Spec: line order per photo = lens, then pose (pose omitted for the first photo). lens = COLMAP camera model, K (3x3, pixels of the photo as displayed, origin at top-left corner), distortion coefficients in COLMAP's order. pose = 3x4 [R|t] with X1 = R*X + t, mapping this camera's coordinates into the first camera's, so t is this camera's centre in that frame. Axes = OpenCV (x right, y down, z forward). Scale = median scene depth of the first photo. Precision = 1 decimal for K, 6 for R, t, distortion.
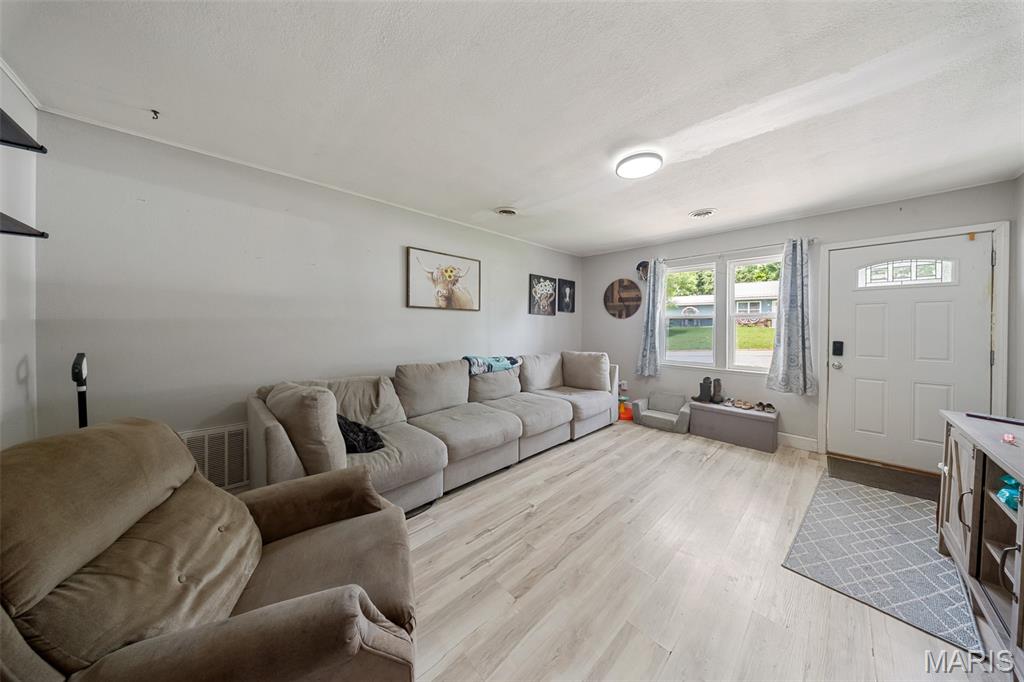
lens RADIAL K [[304.7, 0, 507.6], [0, 304.7, 329.6], [0, 0, 1]] dist [0.005018, -0.000708]
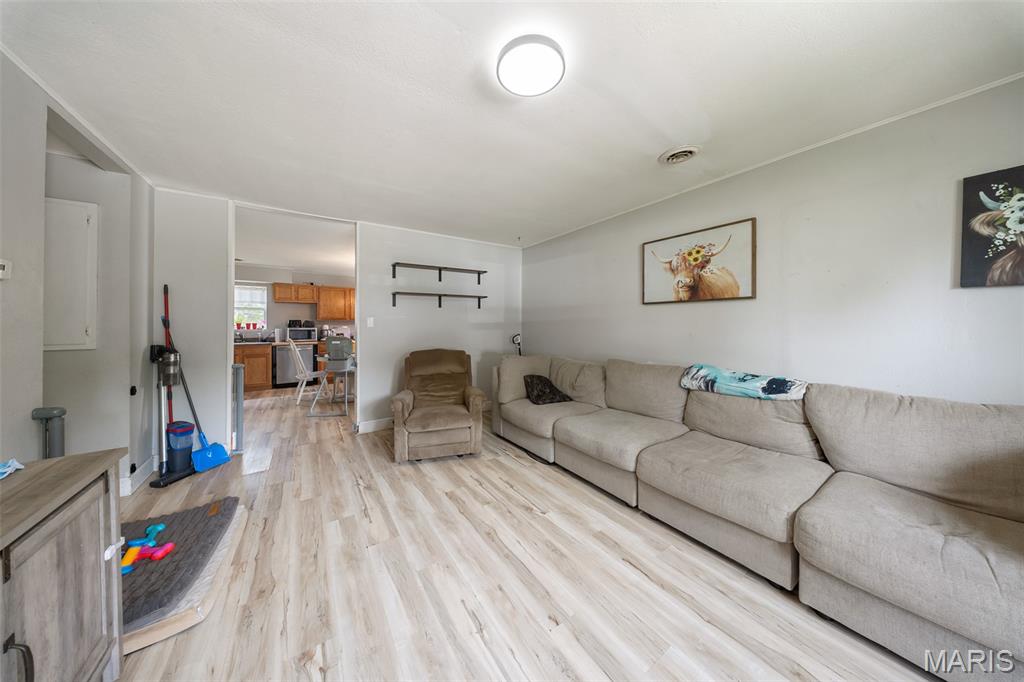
lens RADIAL K [[304.7, 0, 510.7], [0, 304.7, 325.2], [0, 0, 1]] dist [0.005018, -0.000708]
pose [[-0.145171, -0.000828, -0.989406, 0.963809], [-0.013756, 0.999905, 0.001182, -0.000681], [0.989311, 0.013781, -0.145168, 0.964364]]
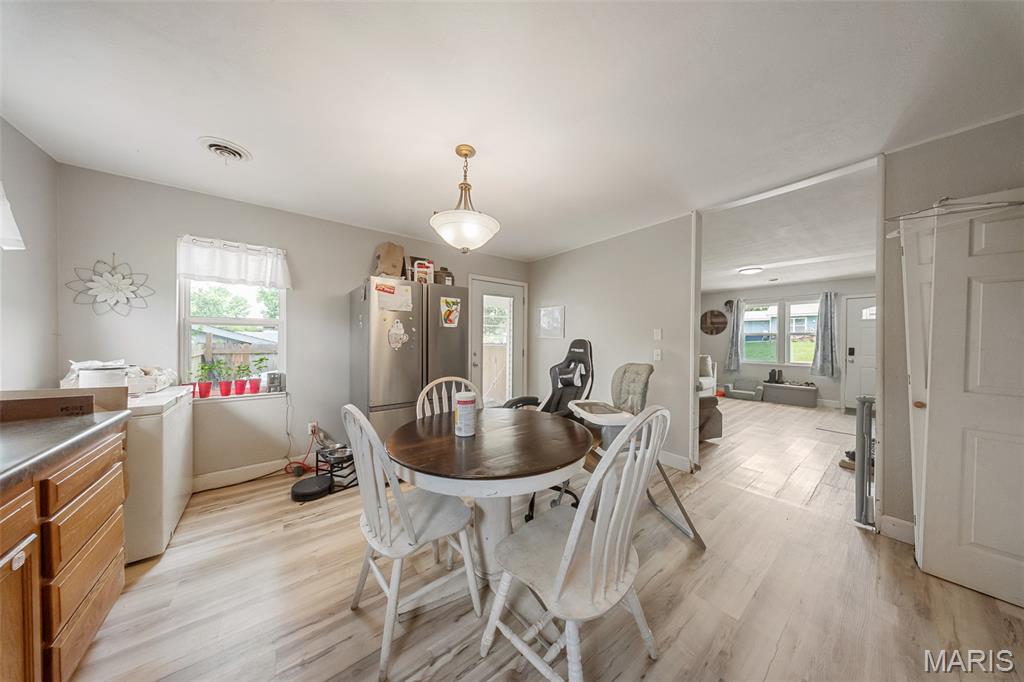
lens RADIAL K [[304.7, 0, 506.8], [0, 304.7, 342.9], [0, 0, 1]] dist [0.005018, -0.000708]
pose [[0.996391, 0.003994, -0.084783, -0.622339], [-0.004532, 0.999971, -0.006151, 0.021792], [0.084756, 0.006513, 0.996380, -0.754520]]
